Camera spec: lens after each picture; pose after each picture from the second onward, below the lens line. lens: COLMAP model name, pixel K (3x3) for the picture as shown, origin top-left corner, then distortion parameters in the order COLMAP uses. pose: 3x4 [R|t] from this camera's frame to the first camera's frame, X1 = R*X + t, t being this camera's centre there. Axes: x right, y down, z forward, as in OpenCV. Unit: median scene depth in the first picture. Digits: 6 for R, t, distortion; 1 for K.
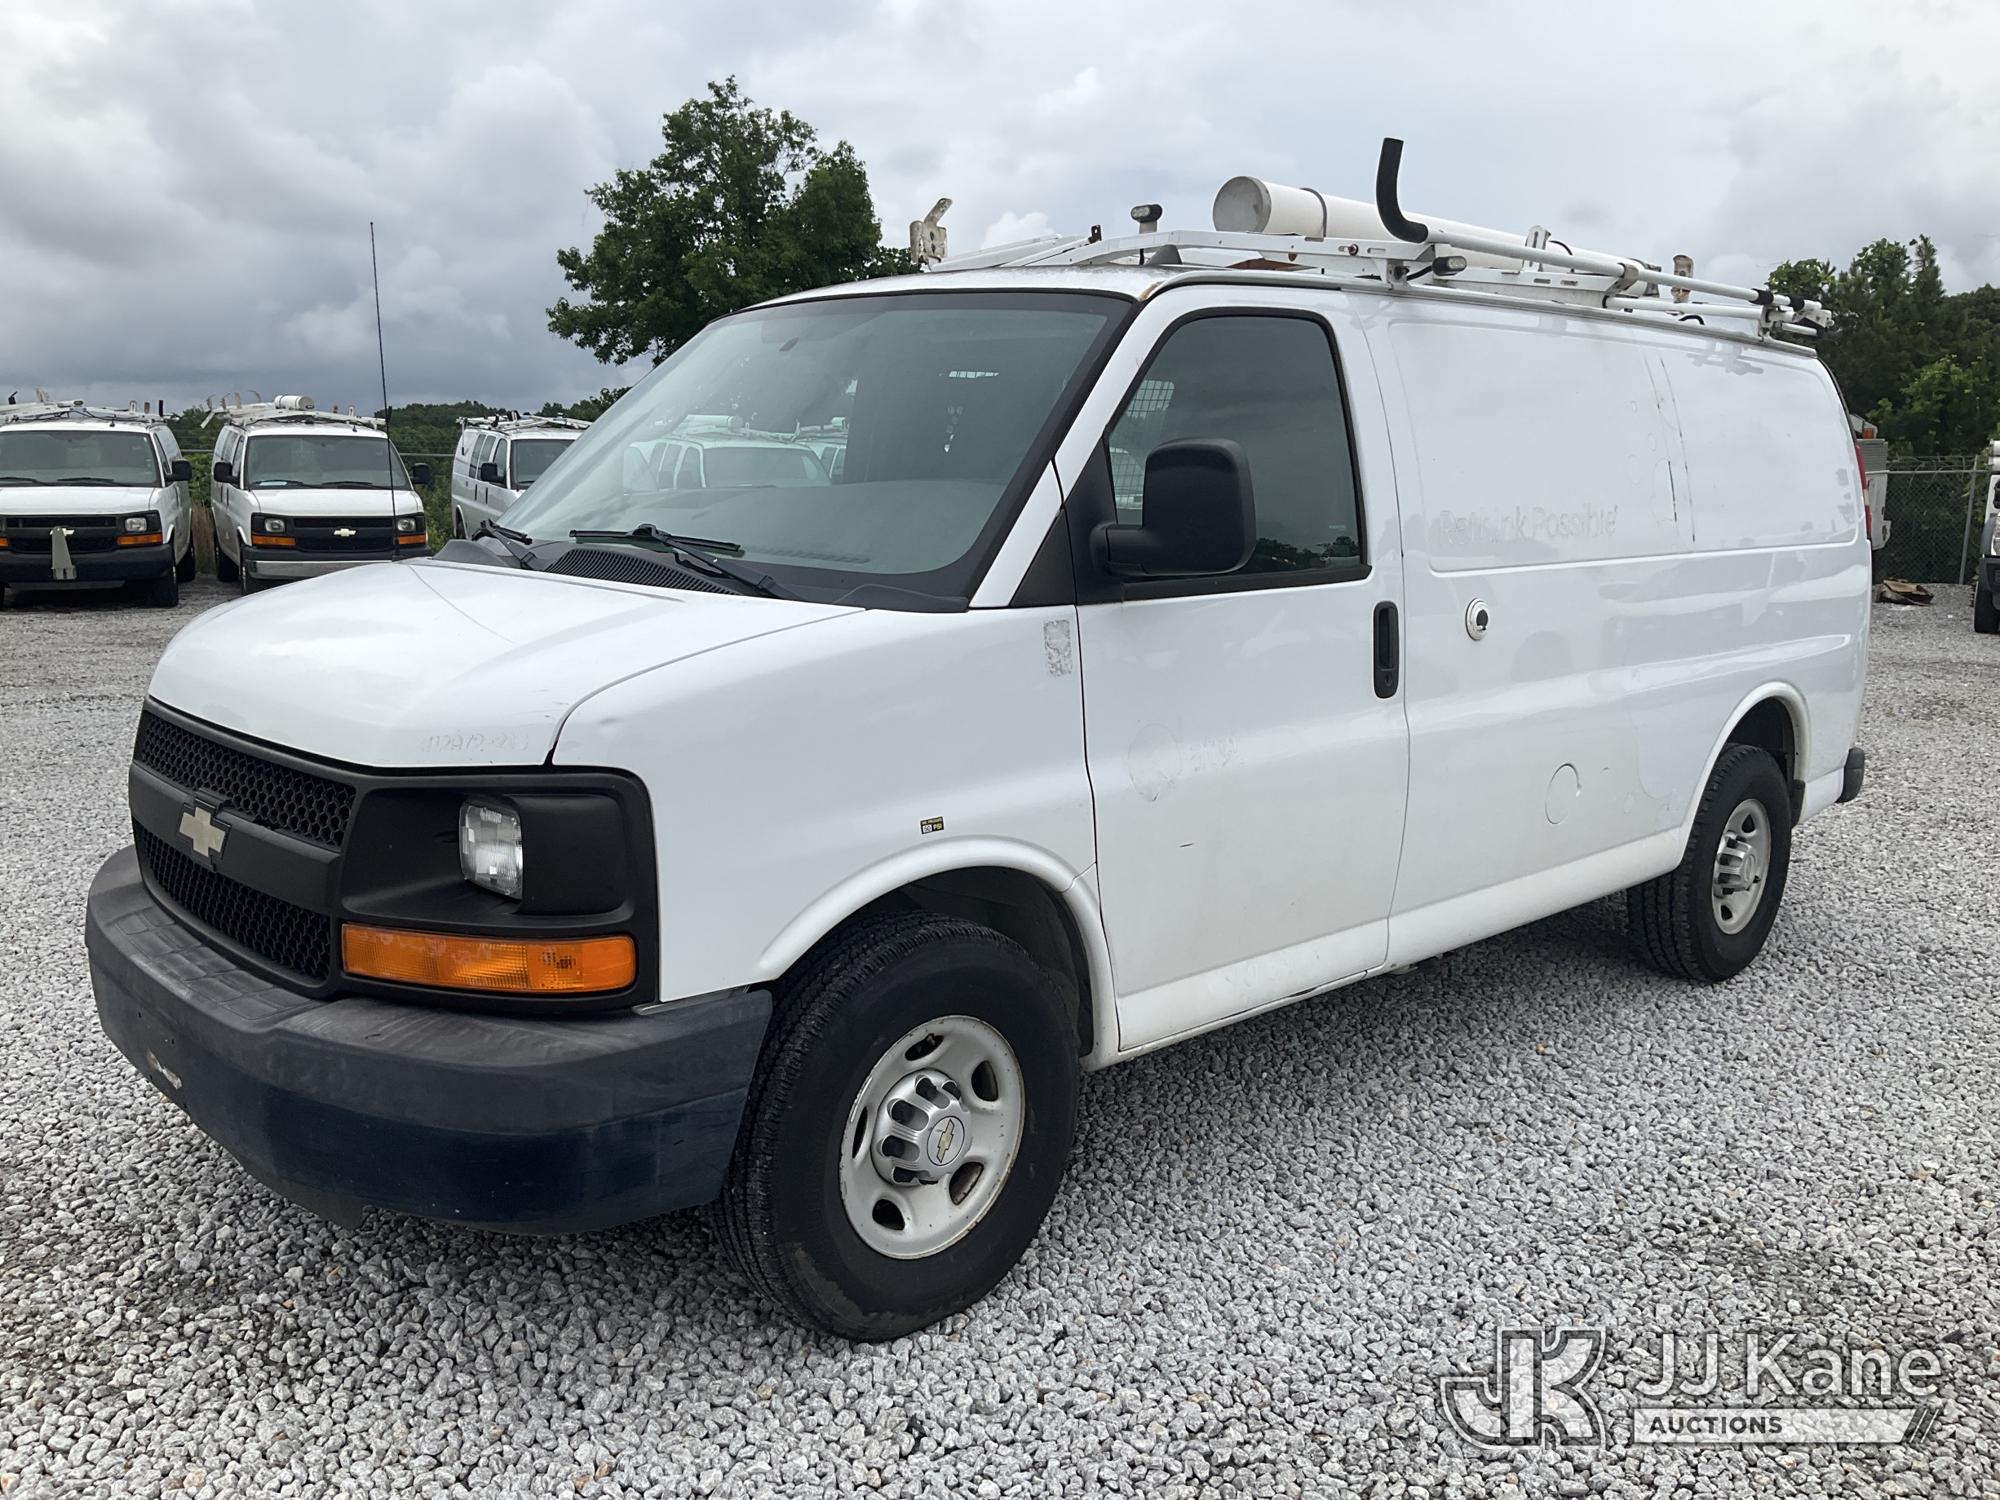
lens RADIAL K [[1642.4, 0, 994.3], [0, 1642.4, 740.6], [0, 0, 1]] dist [0.052100, -0.010501]
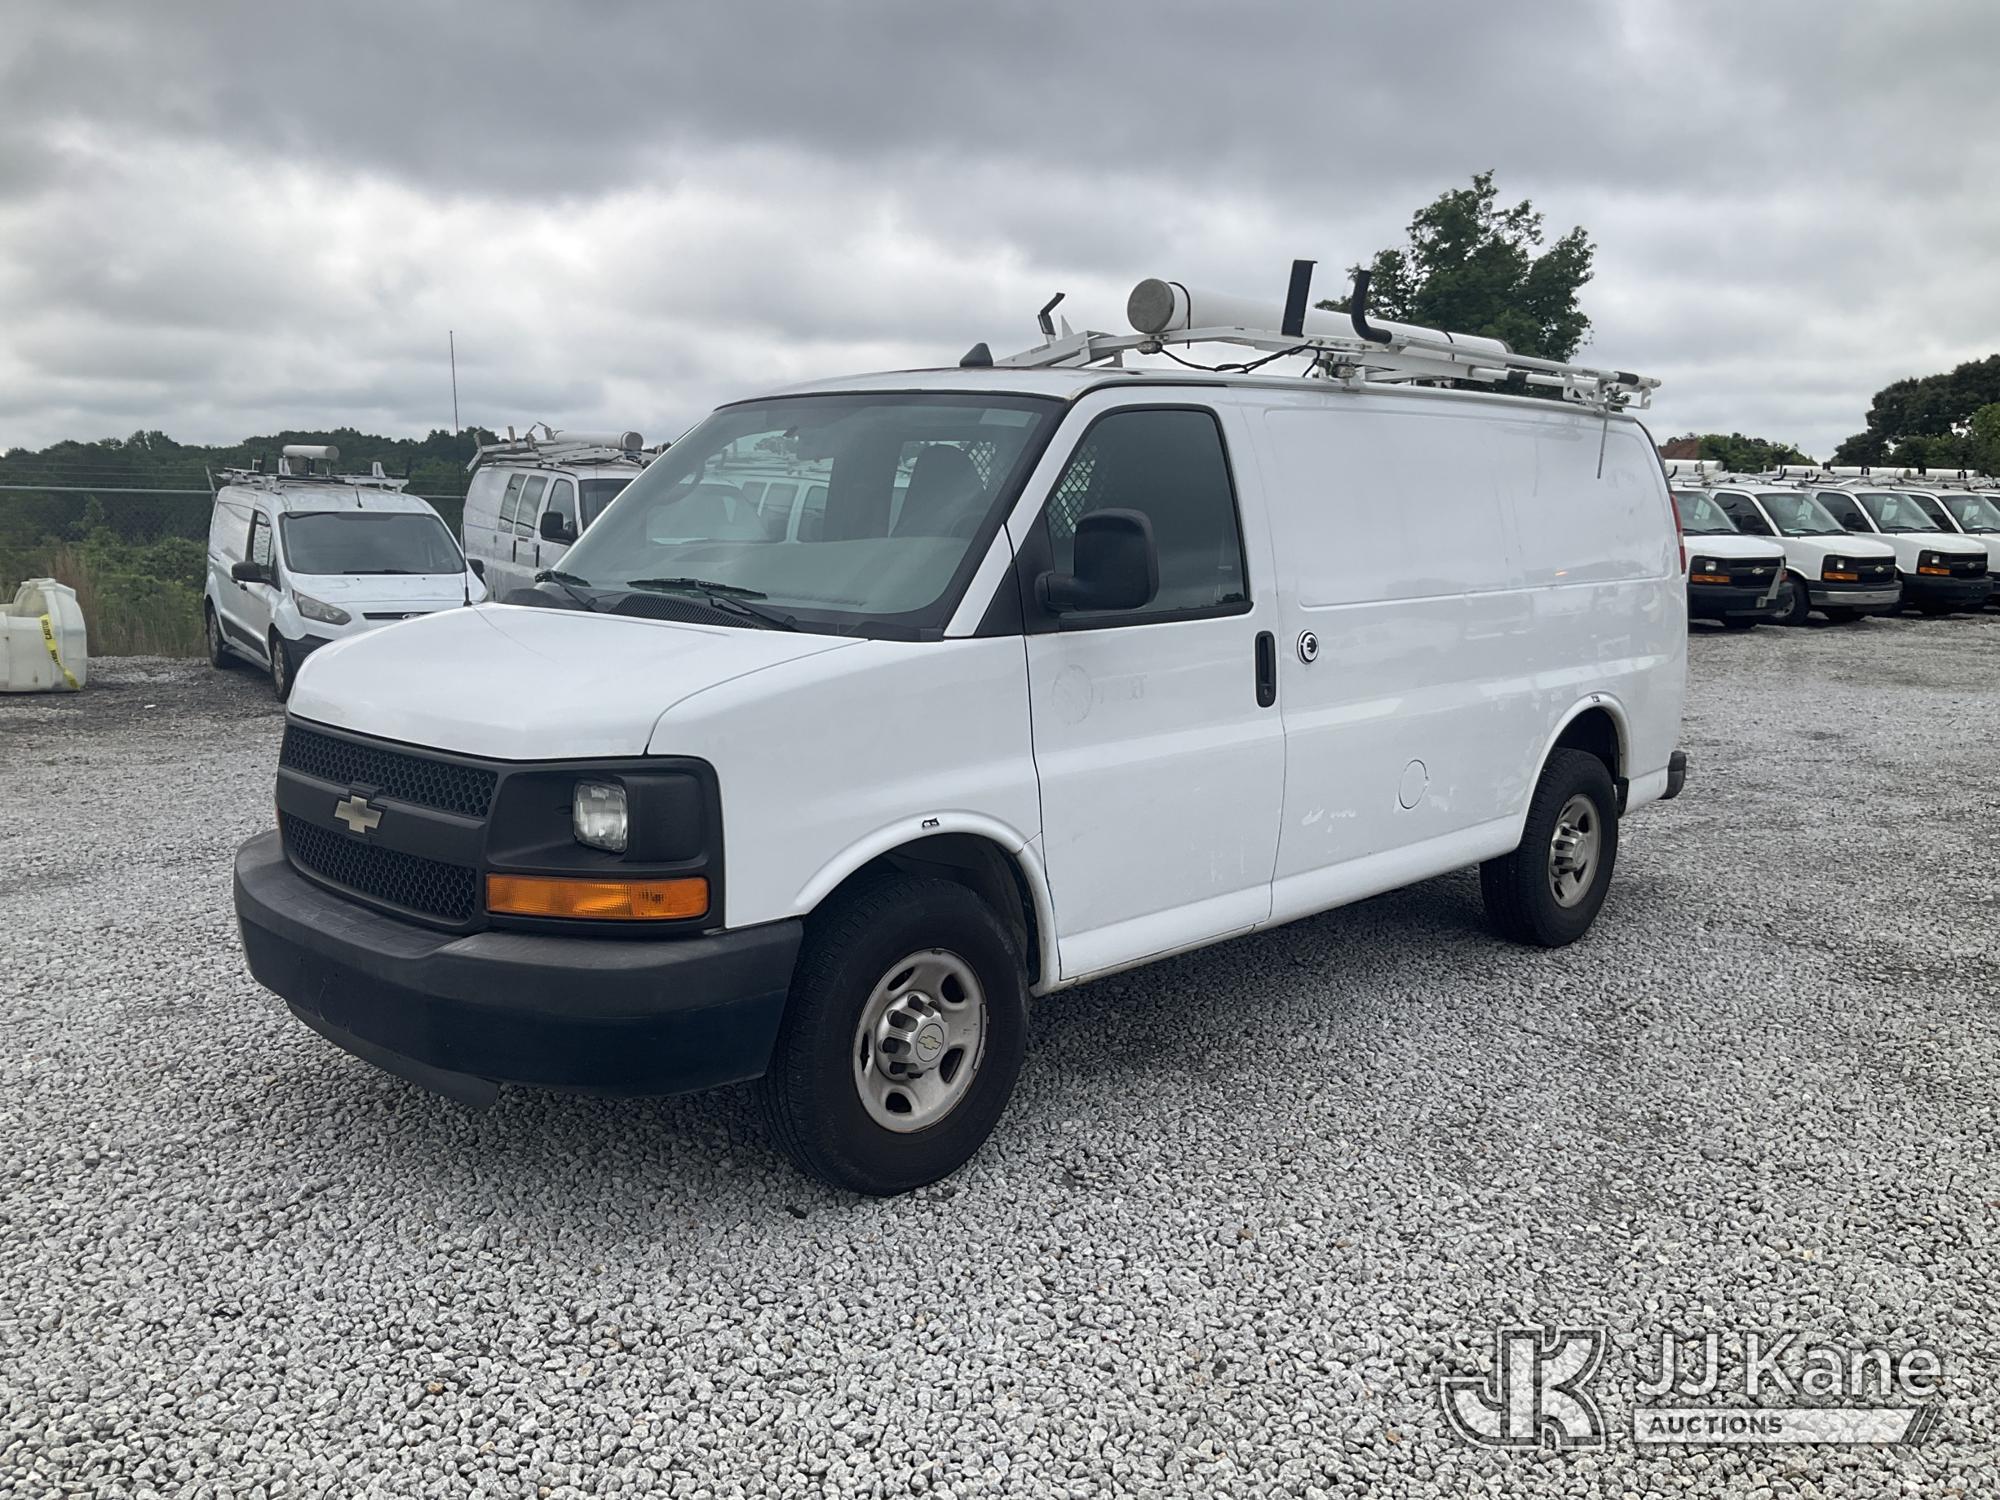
lens RADIAL K [[1642.4, 0, 997.3], [0, 1642.4, 749.5], [0, 0, 1]] dist [0.052100, -0.010501]
pose [[0.999043, -0.011156, 0.042292, -0.028482], [0.011763, 0.999831, -0.014138, 0.027842], [-0.042128, 0.014622, 0.999005, -0.316888]]
